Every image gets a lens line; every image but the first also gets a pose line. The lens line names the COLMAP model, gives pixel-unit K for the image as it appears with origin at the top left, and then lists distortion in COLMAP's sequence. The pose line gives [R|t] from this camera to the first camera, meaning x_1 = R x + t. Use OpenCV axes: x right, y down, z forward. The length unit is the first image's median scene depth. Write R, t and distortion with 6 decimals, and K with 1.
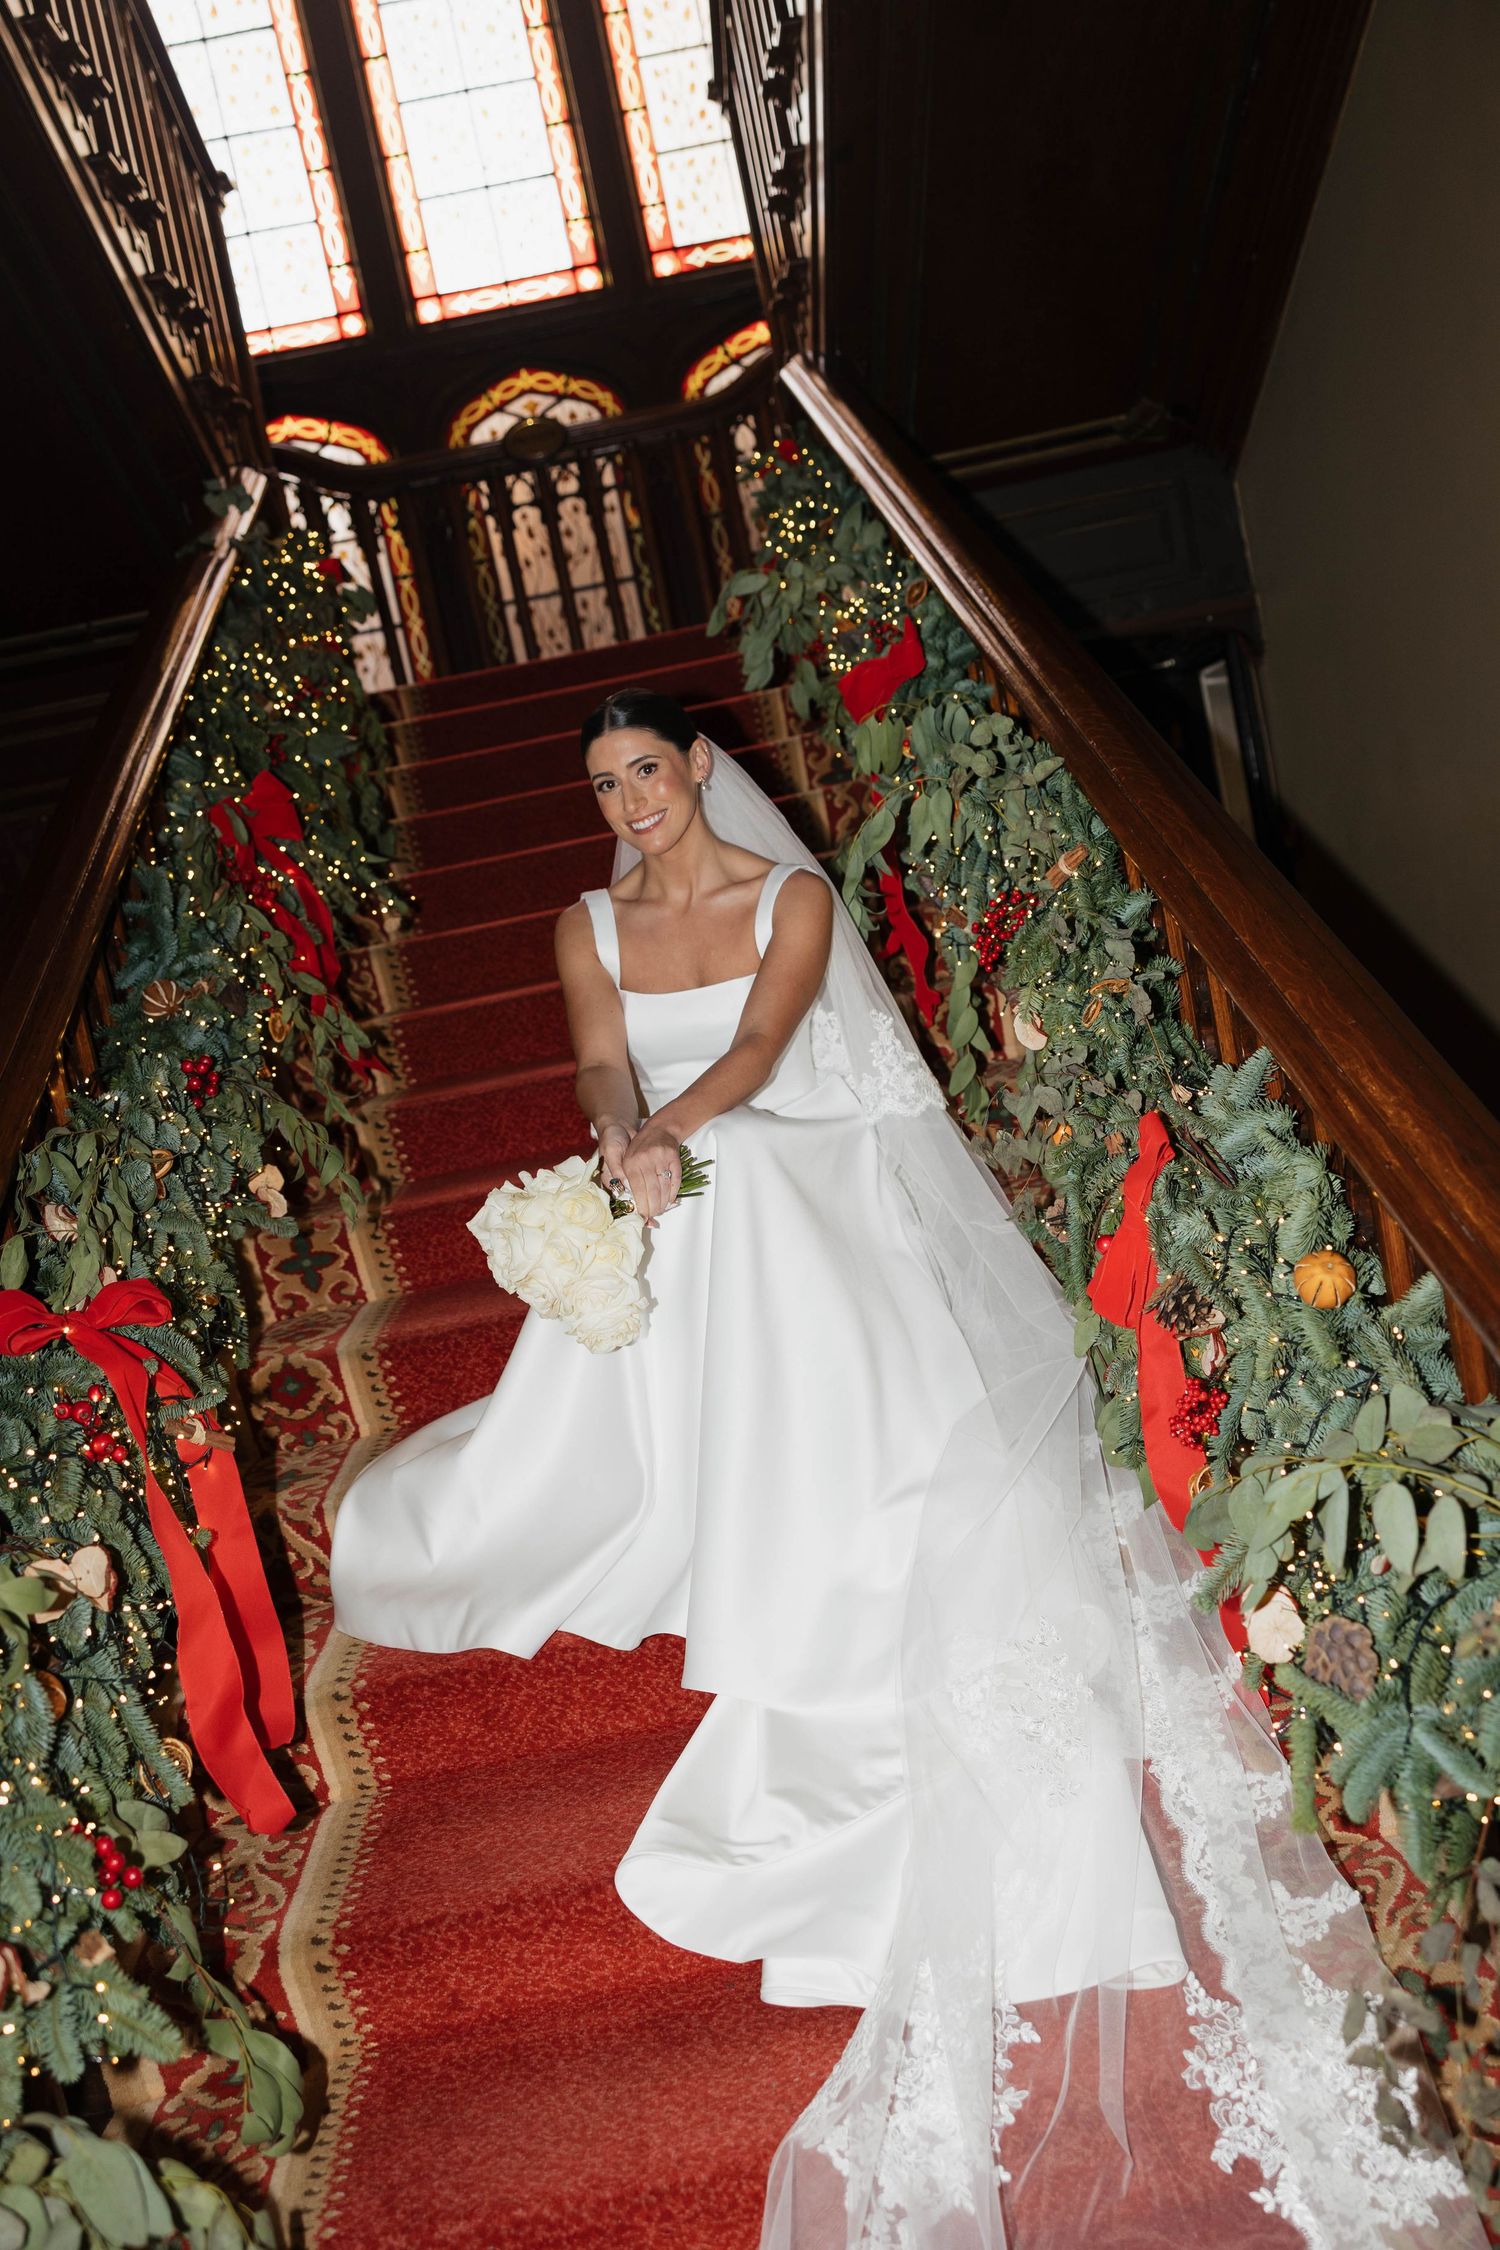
lens RADIAL K [[2008.9, 0, 753.6], [0, 2008.9, 1130.6], [0, 0, 1]] dist [-0.003528, -0.000040]
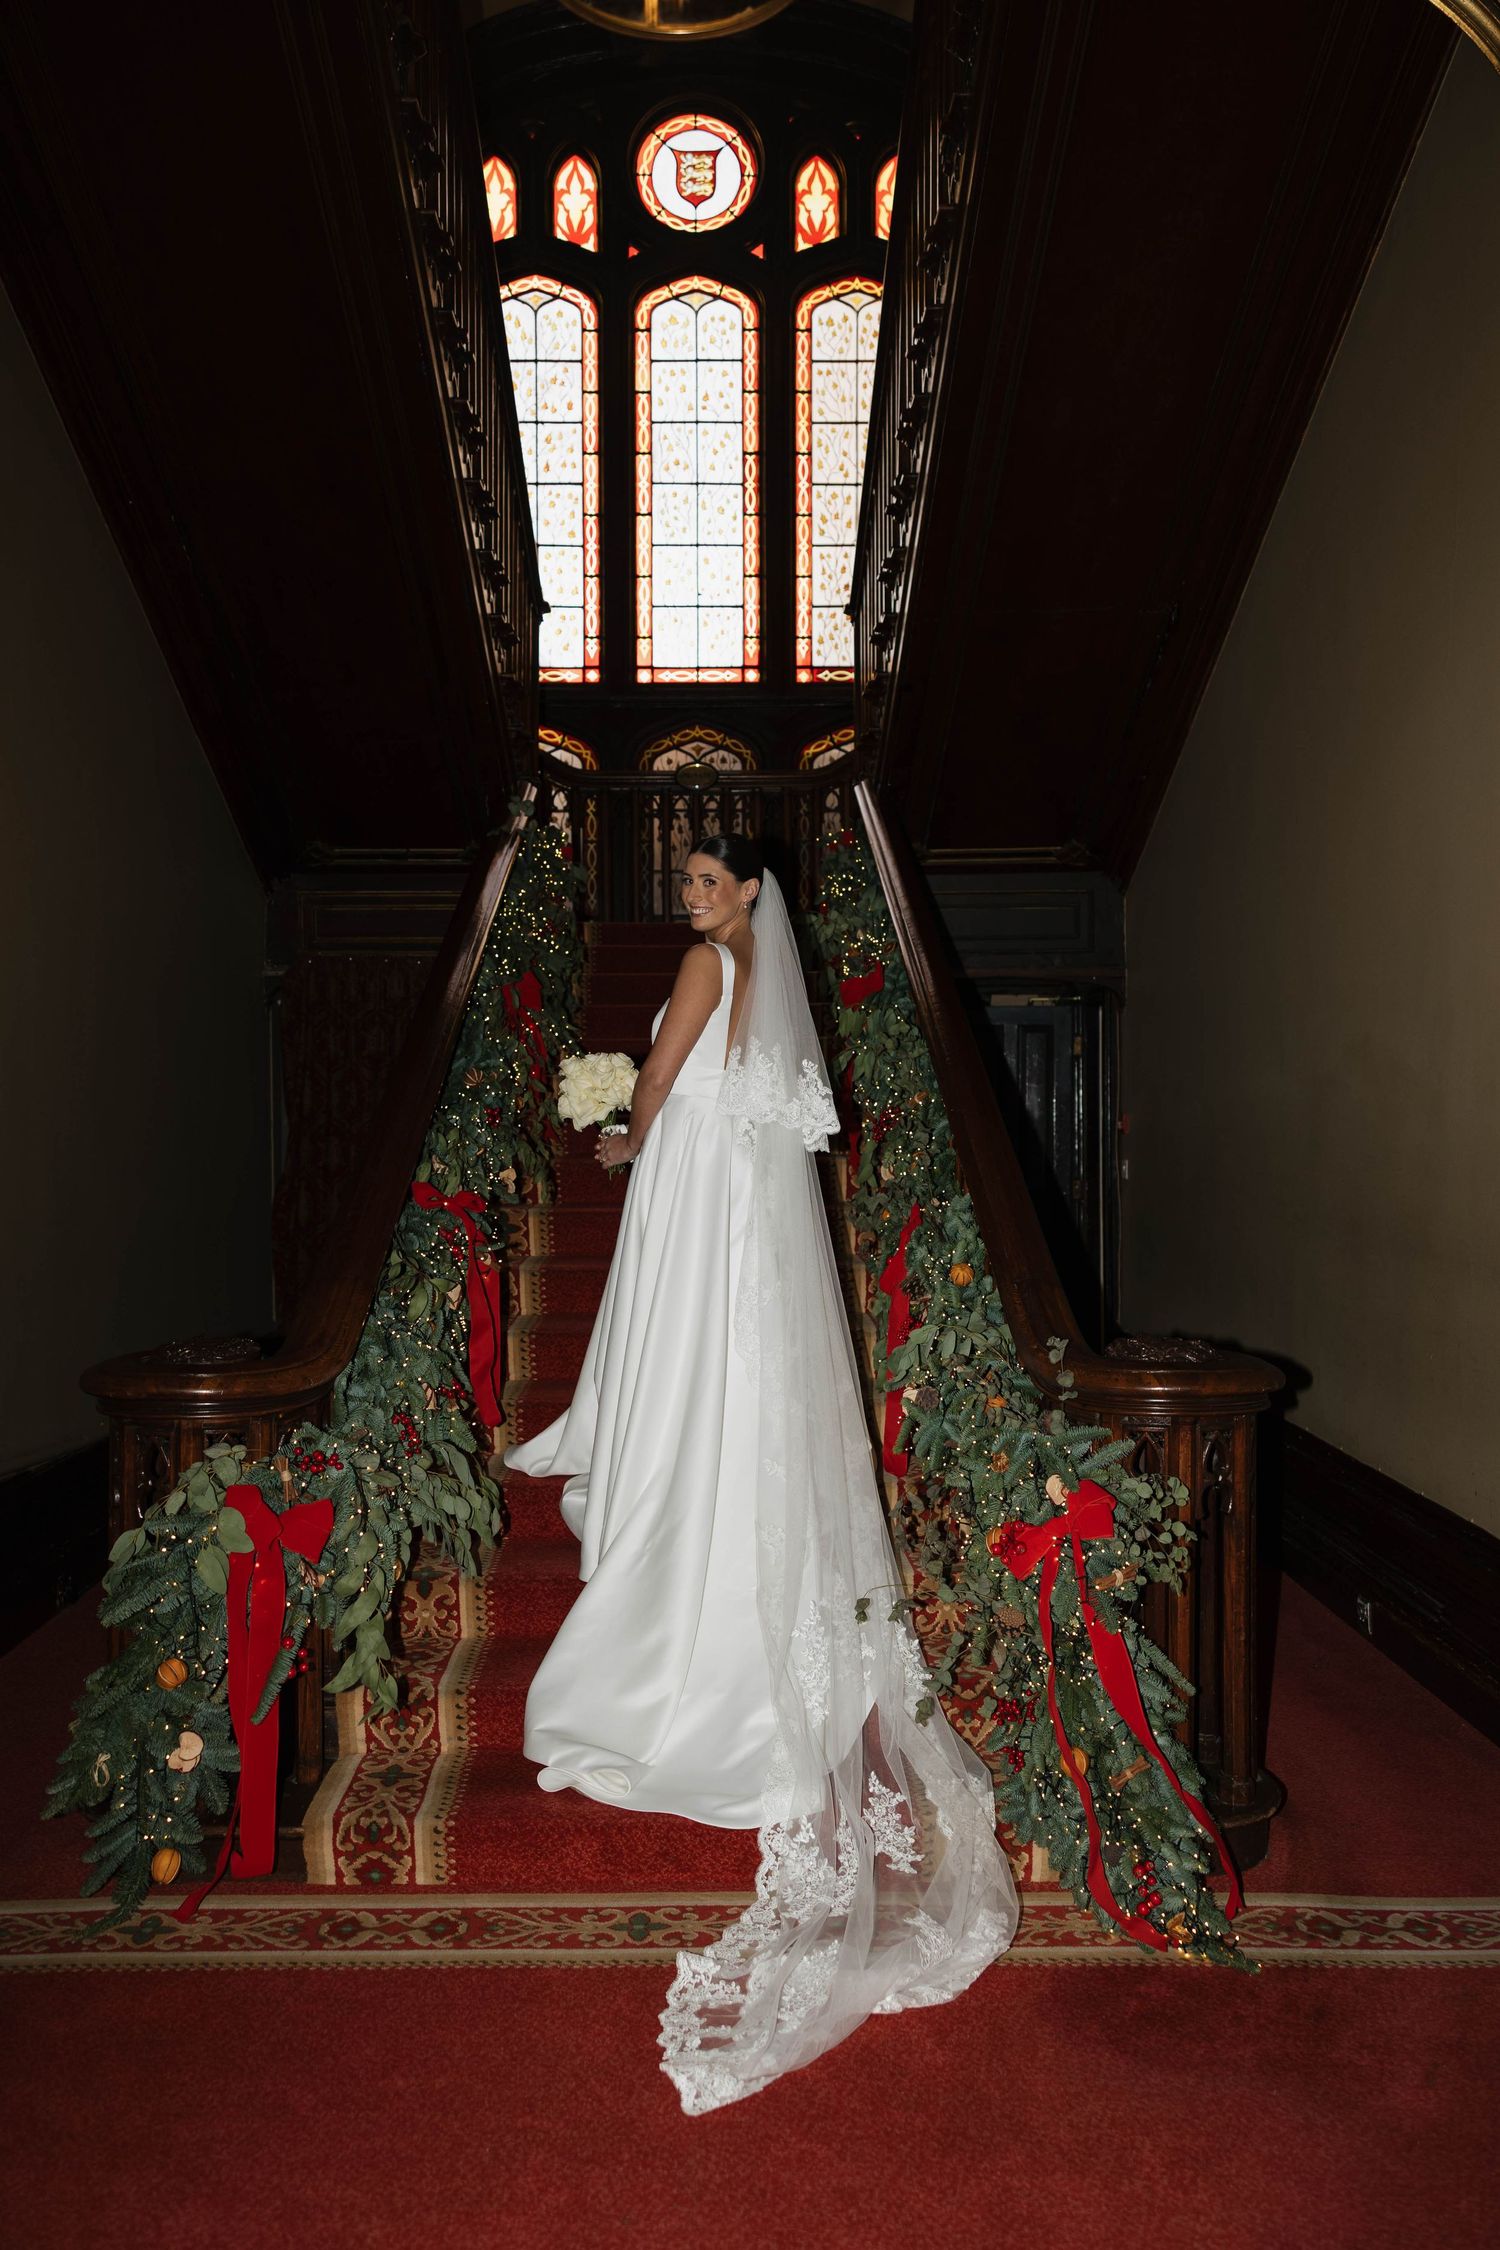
lens RADIAL K [[1758.5, 0, 746.4], [0, 1758.5, 1120.6], [0, 0, 1]] dist [0.007637, -0.000789]
pose [[0.980626, 0.194659, -0.021933, 0.008612], [-0.195887, 0.975148, -0.103512, 0.042878], [0.001238, 0.105803, 0.994386, -0.304972]]
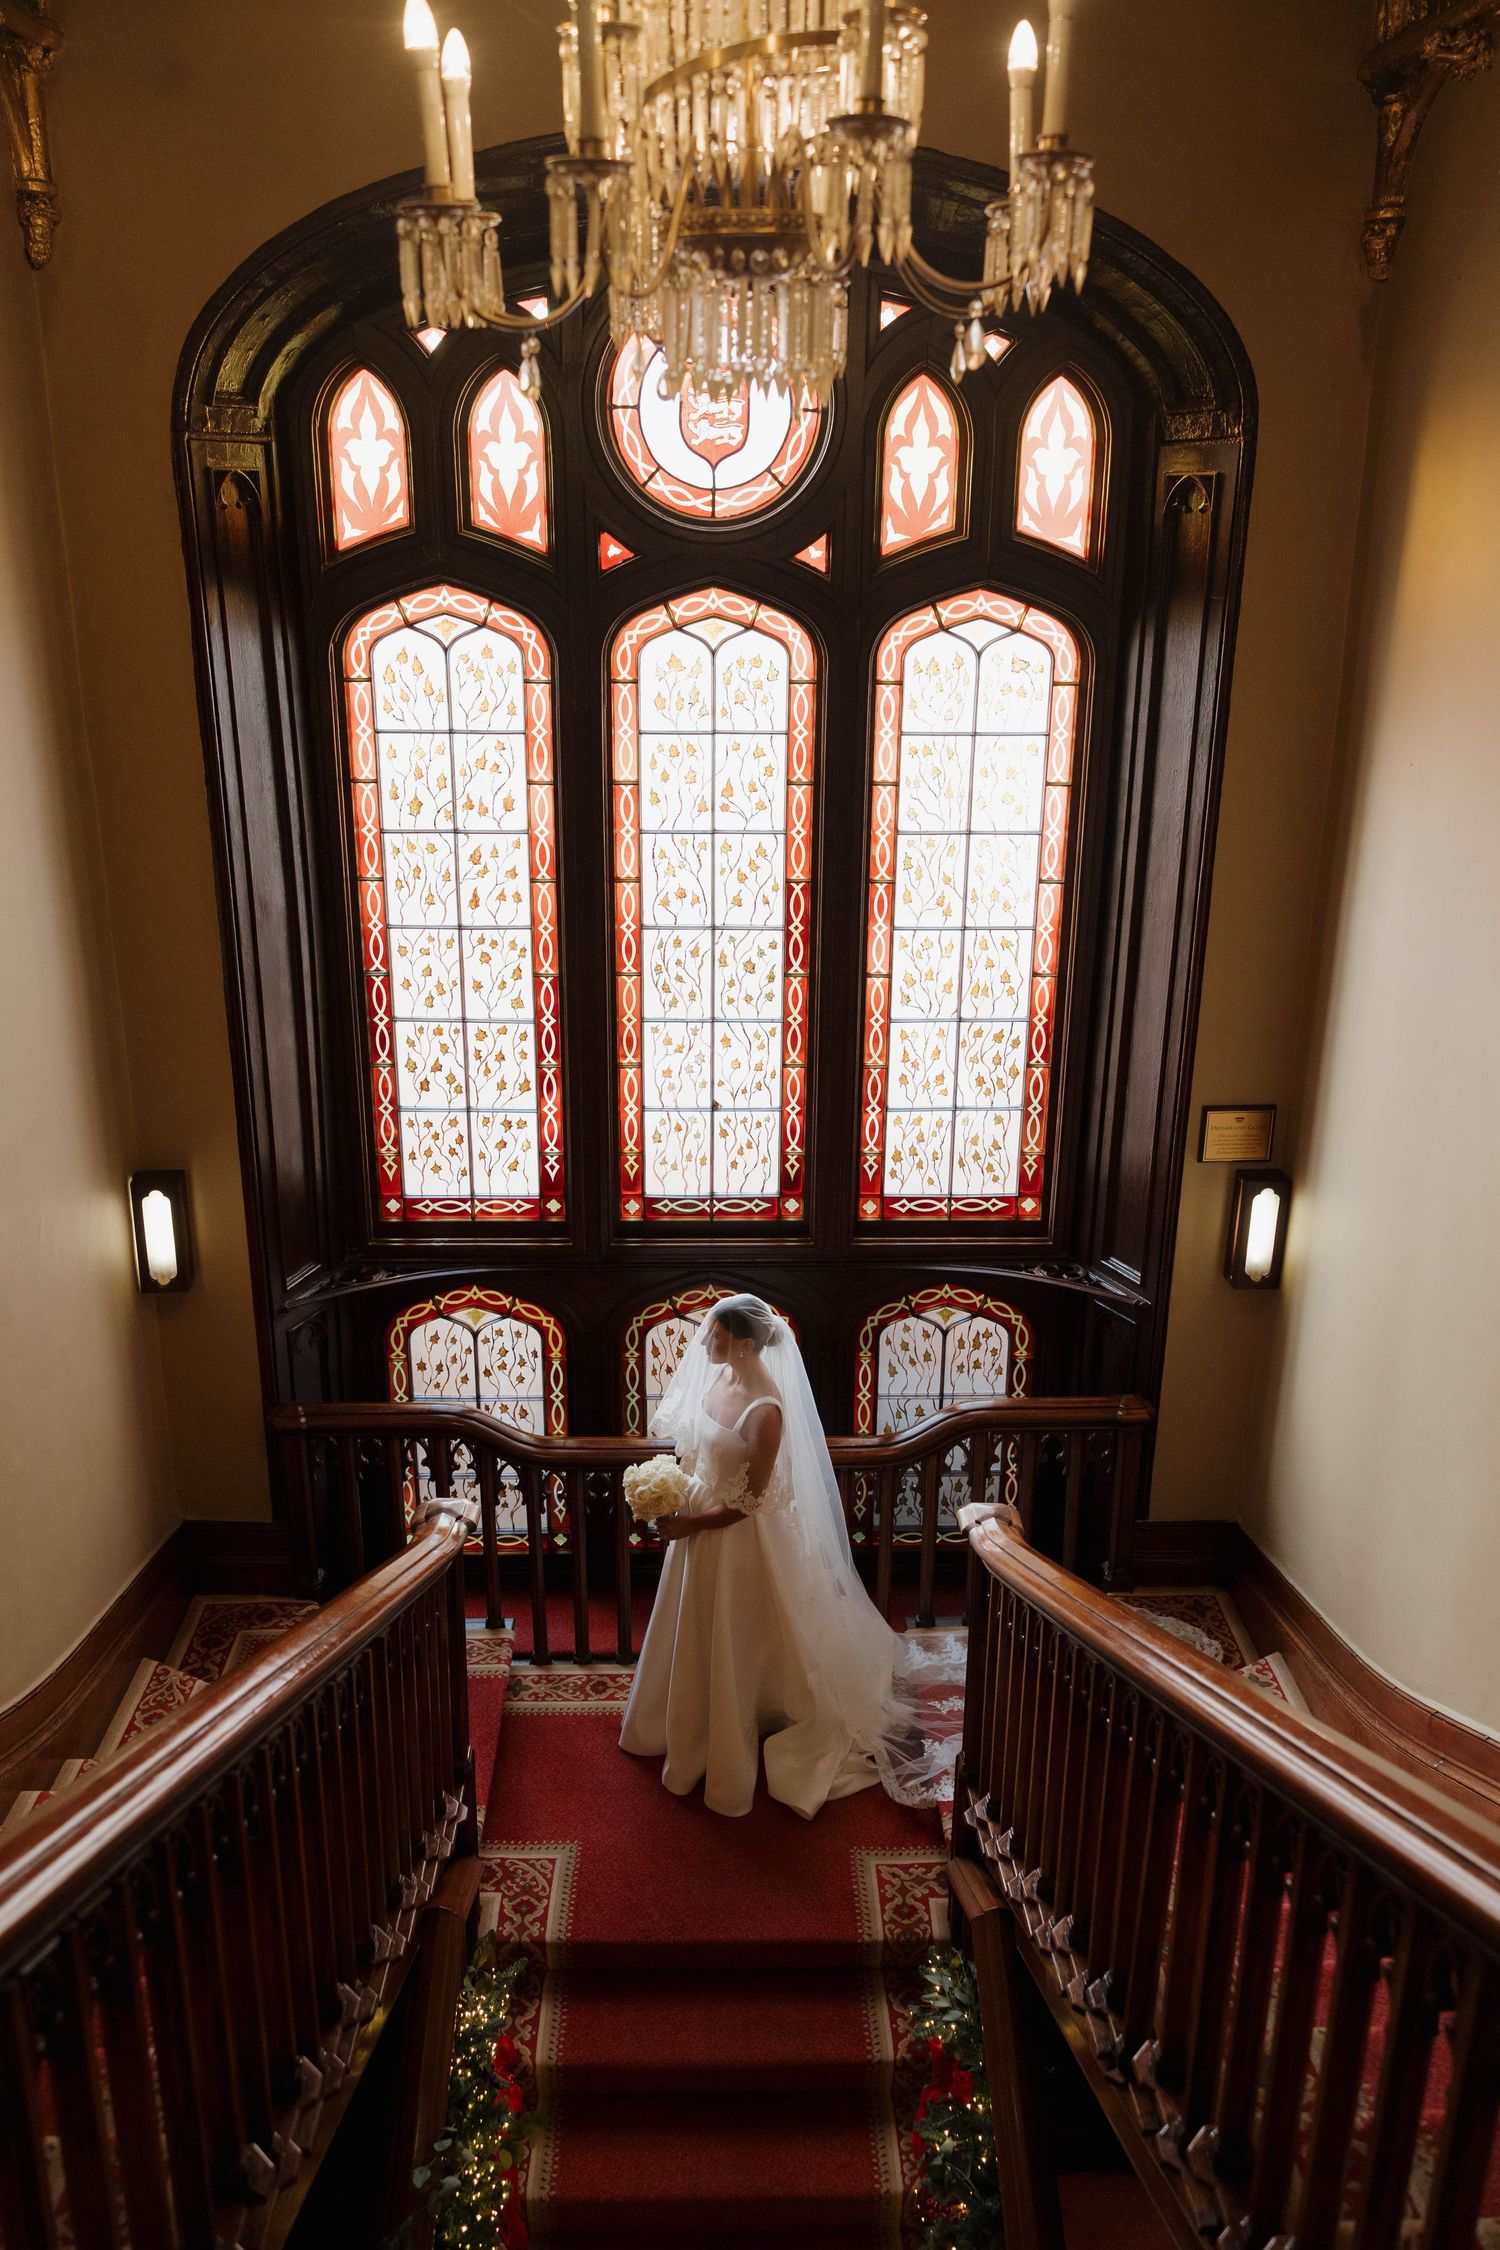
lens RADIAL K [[1758.5, 0, 752.4], [0, 1758.5, 1126.8], [0, 0, 1]] dist [0.007637, -0.000789]
pose [[0.978004, 0.200734, 0.056684, -0.175103], [-0.208150, 0.956759, 0.203188, -0.698649], [-0.013446, -0.210518, 0.977498, 0.157940]]
